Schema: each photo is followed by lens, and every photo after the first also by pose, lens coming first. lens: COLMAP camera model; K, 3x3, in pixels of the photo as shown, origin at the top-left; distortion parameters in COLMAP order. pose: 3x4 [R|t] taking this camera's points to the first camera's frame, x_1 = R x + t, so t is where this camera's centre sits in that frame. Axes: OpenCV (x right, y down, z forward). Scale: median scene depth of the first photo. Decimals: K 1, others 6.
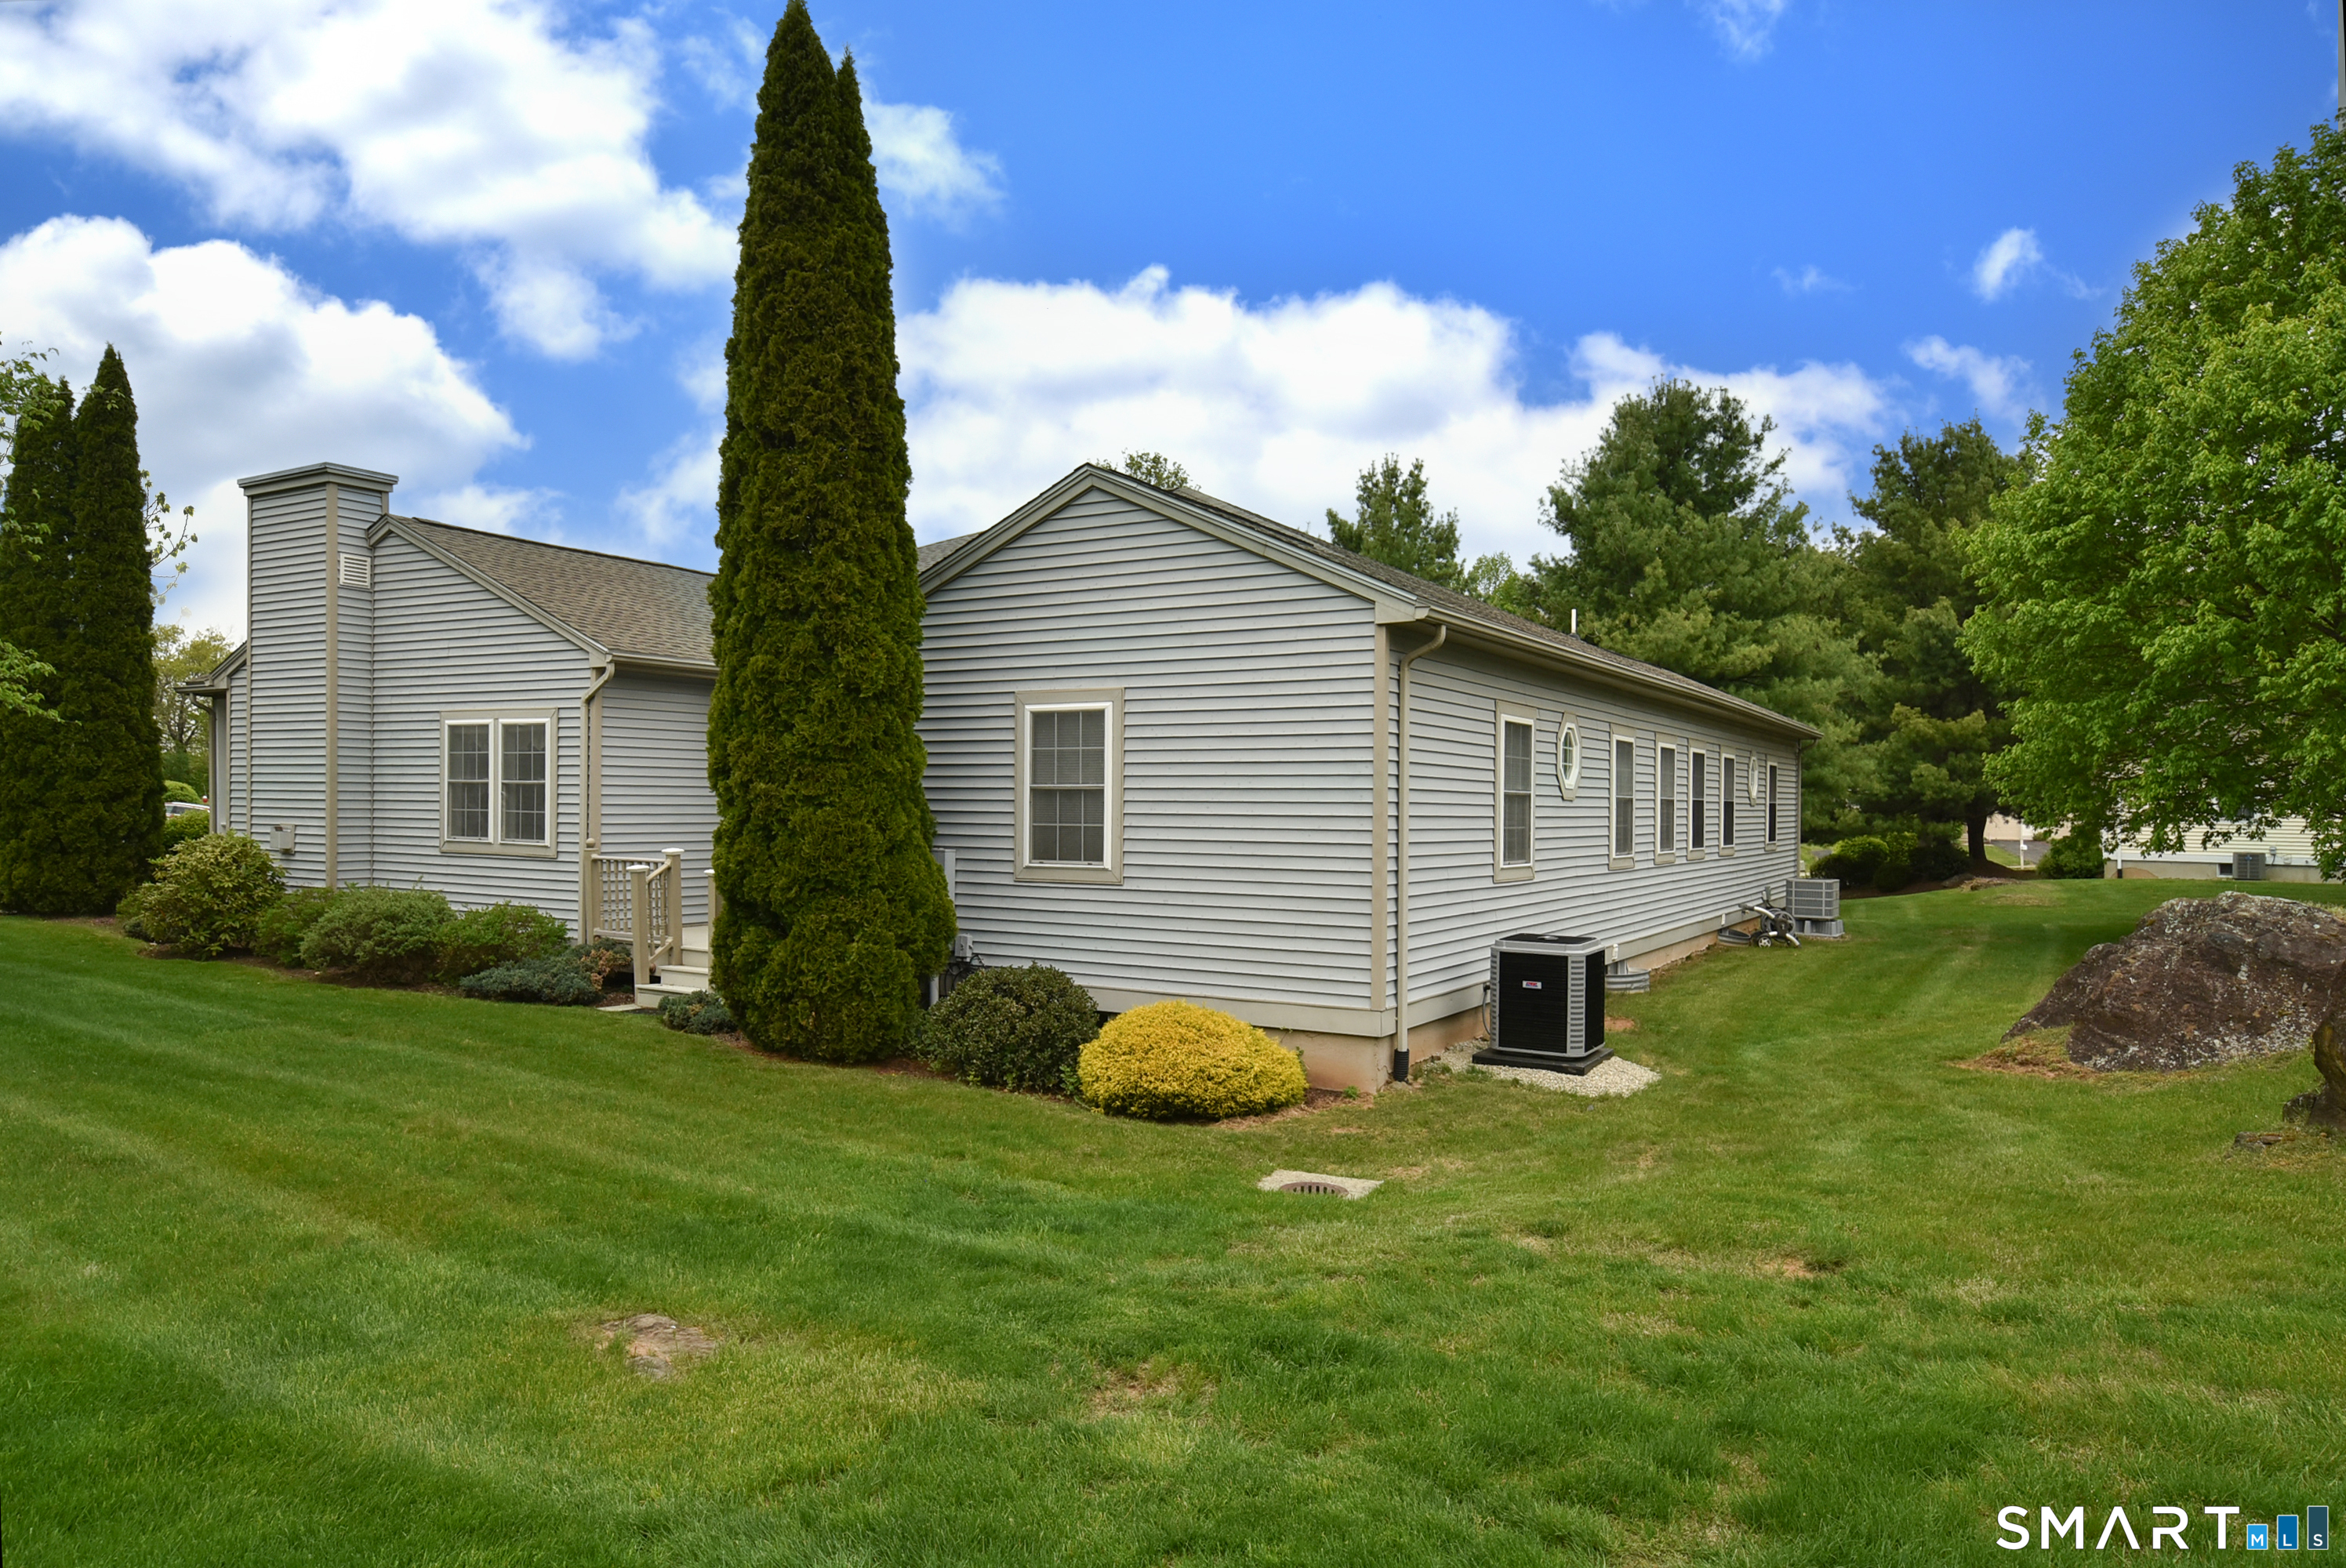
lens RADIAL K [[1432.4, 0, 1174.1], [0, 1432.4, 780.3], [0, 0, 1]] dist [-0.000495, -0.002182]
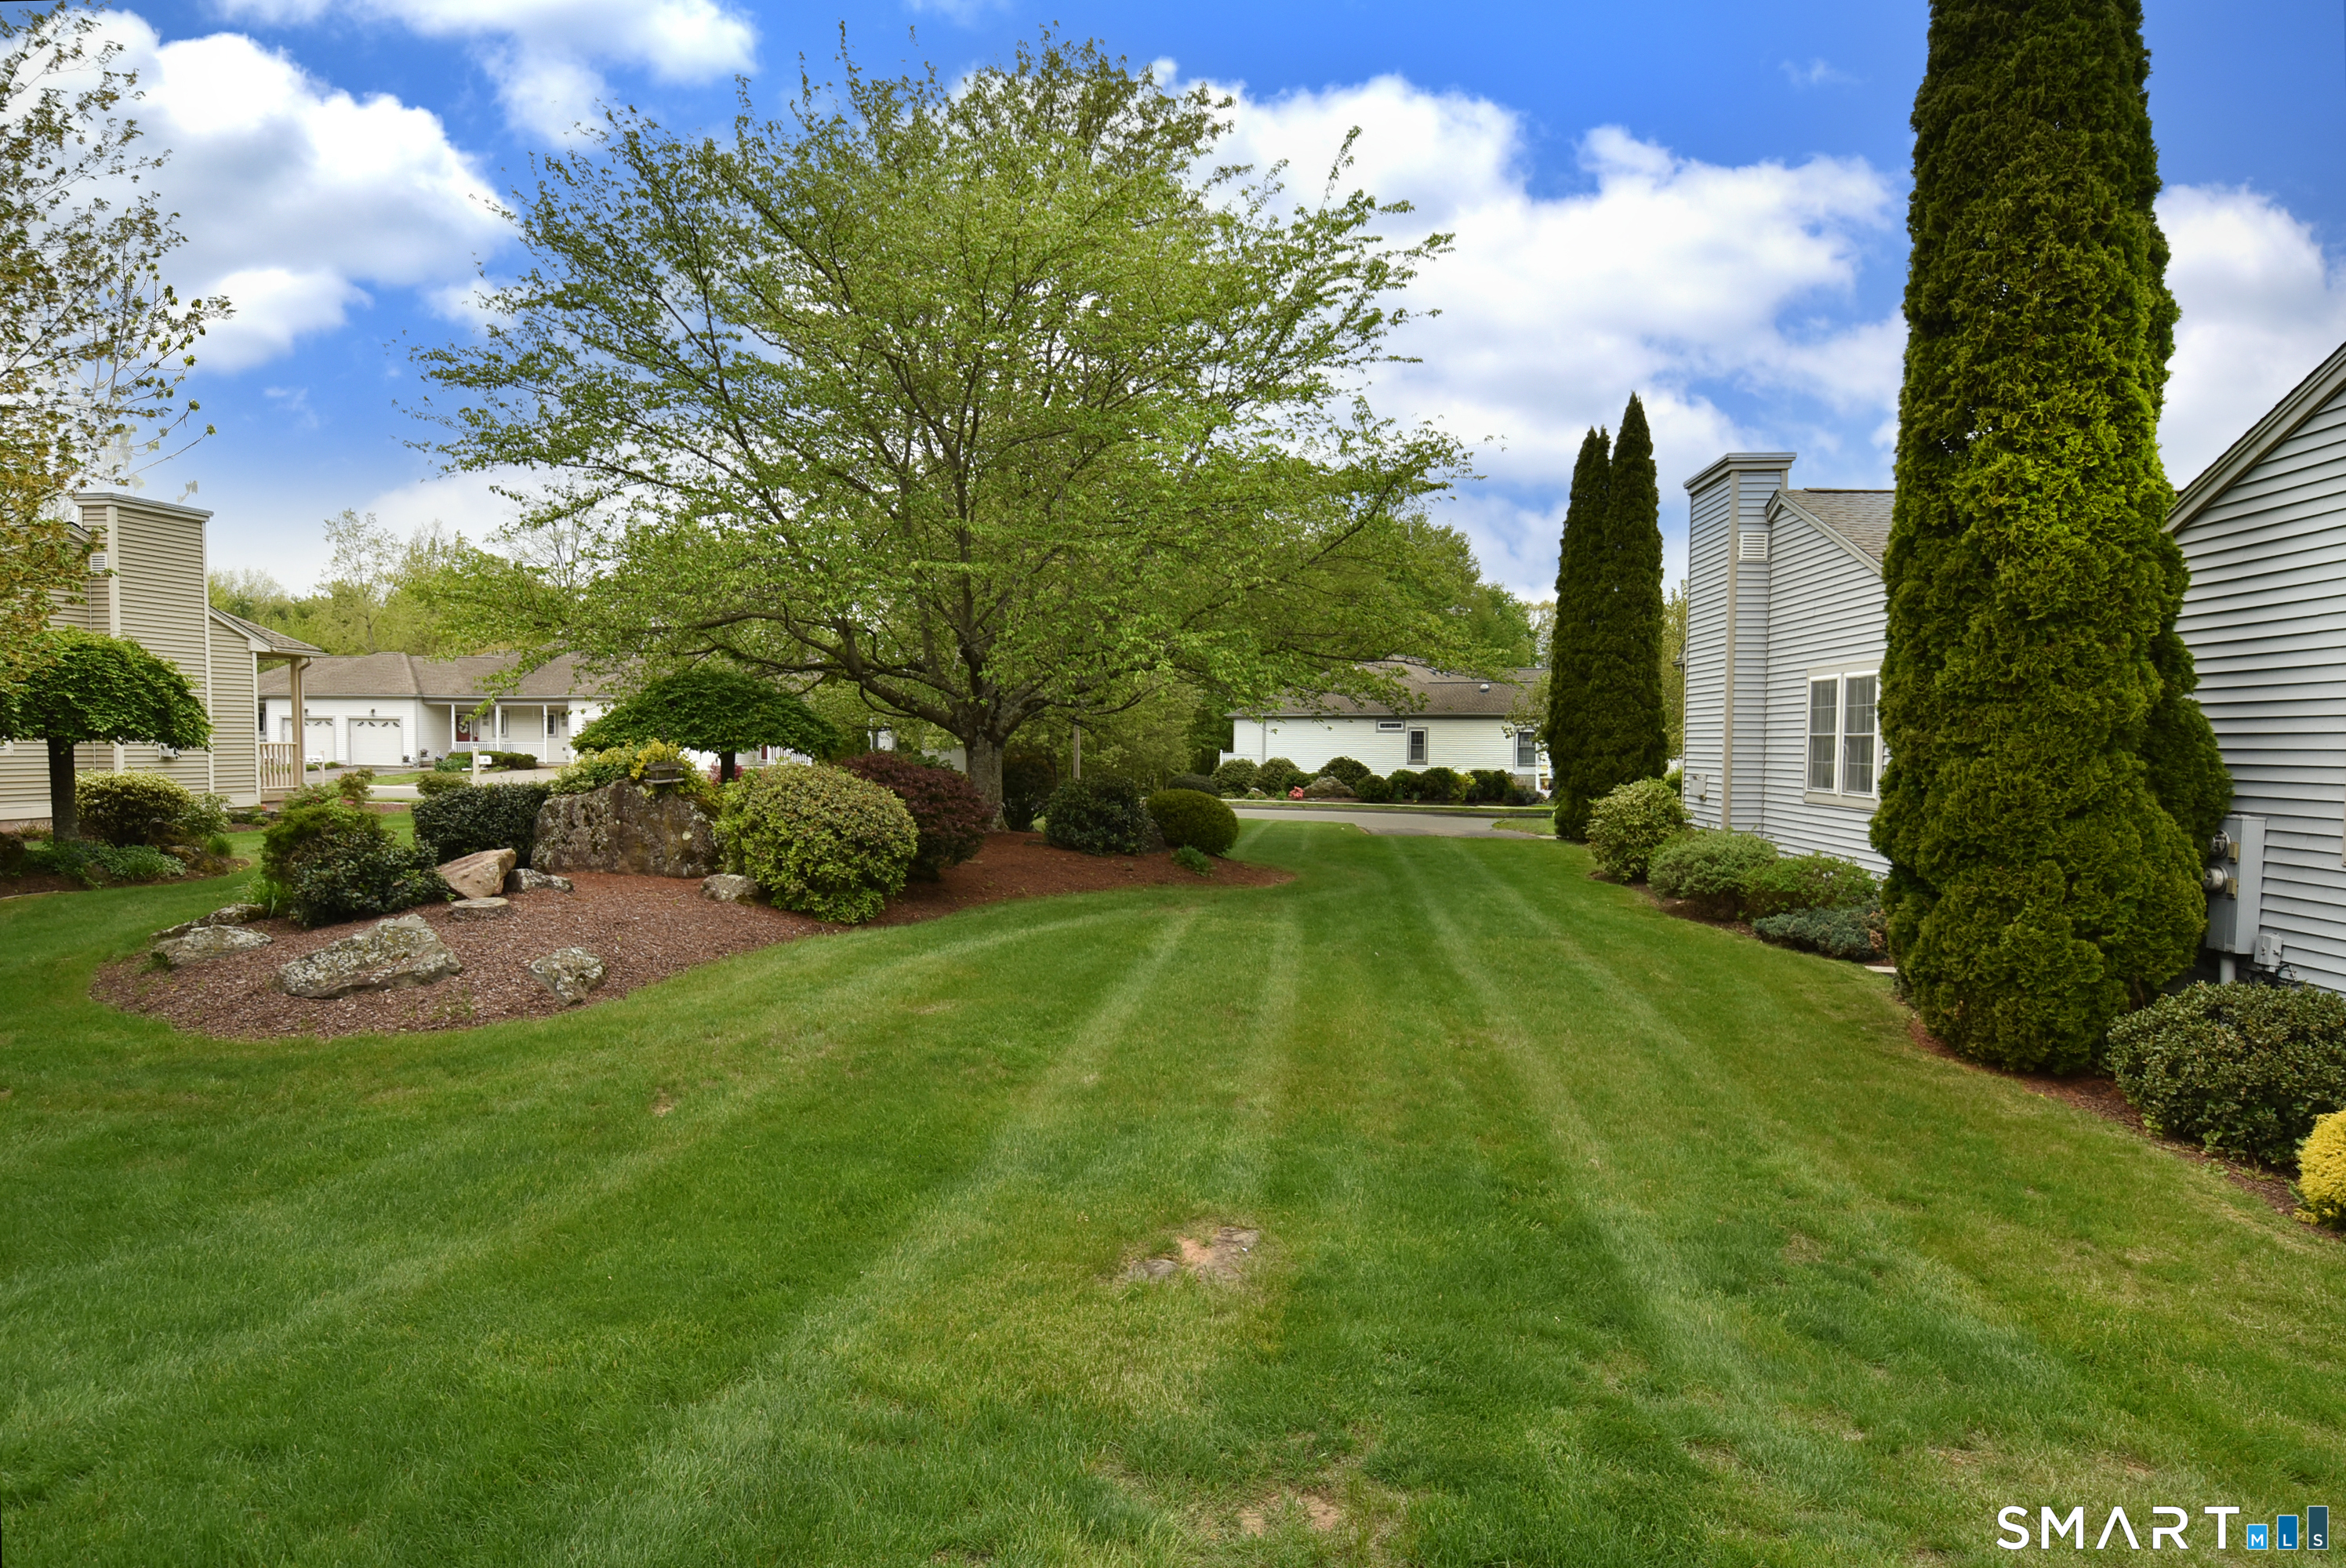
lens RADIAL K [[1300.4, 0, 1173.0], [0, 1300.4, 784.0], [0, 0, 1]] dist [0.000201, -0.000784]
pose [[0.468538, 0.020310, -0.883210, 0.224472], [0.010280, 0.999543, 0.028439, 0.008858], [0.883384, -0.022405, 0.468115, 0.260240]]
